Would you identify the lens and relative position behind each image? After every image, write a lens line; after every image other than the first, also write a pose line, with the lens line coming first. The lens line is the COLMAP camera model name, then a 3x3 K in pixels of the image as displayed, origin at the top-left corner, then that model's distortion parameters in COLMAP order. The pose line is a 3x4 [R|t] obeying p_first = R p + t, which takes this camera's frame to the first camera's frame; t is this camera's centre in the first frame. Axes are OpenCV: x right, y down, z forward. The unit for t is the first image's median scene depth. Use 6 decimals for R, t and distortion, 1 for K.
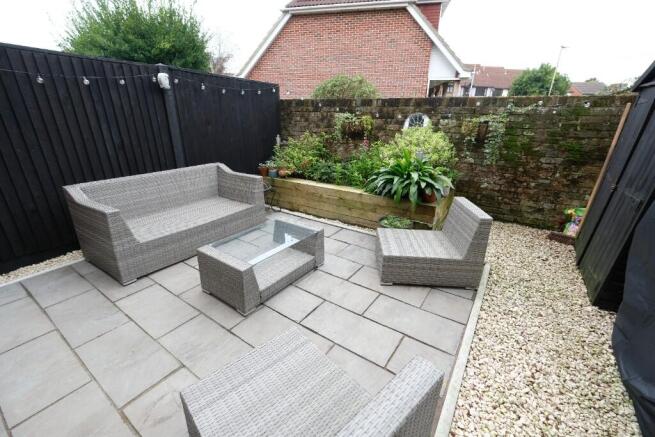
lens RADIAL K [[285.6, 0, 327.1], [0, 285.6, 216.8], [0, 0, 1]] dist [-0.001933, -0.000586]
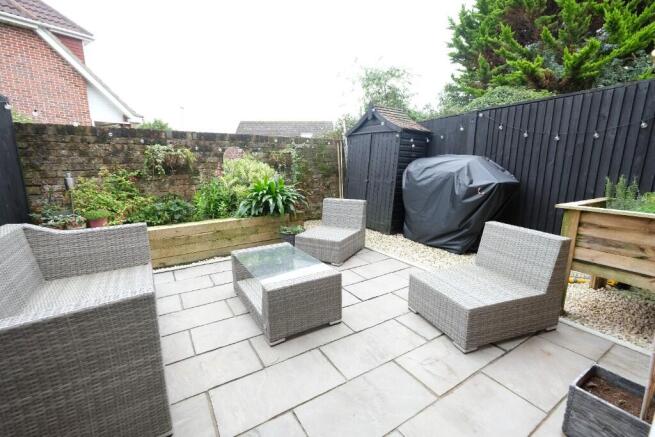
lens RADIAL K [[285.6, 0, 327.3], [0, 285.6, 217.2], [0, 0, 1]] dist [-0.001933, -0.000586]
pose [[0.389819, -0.188241, 0.901447, -0.581425], [0.328505, 0.942909, 0.054842, -0.037571], [-0.860306, 0.274751, 0.429402, 0.256256]]
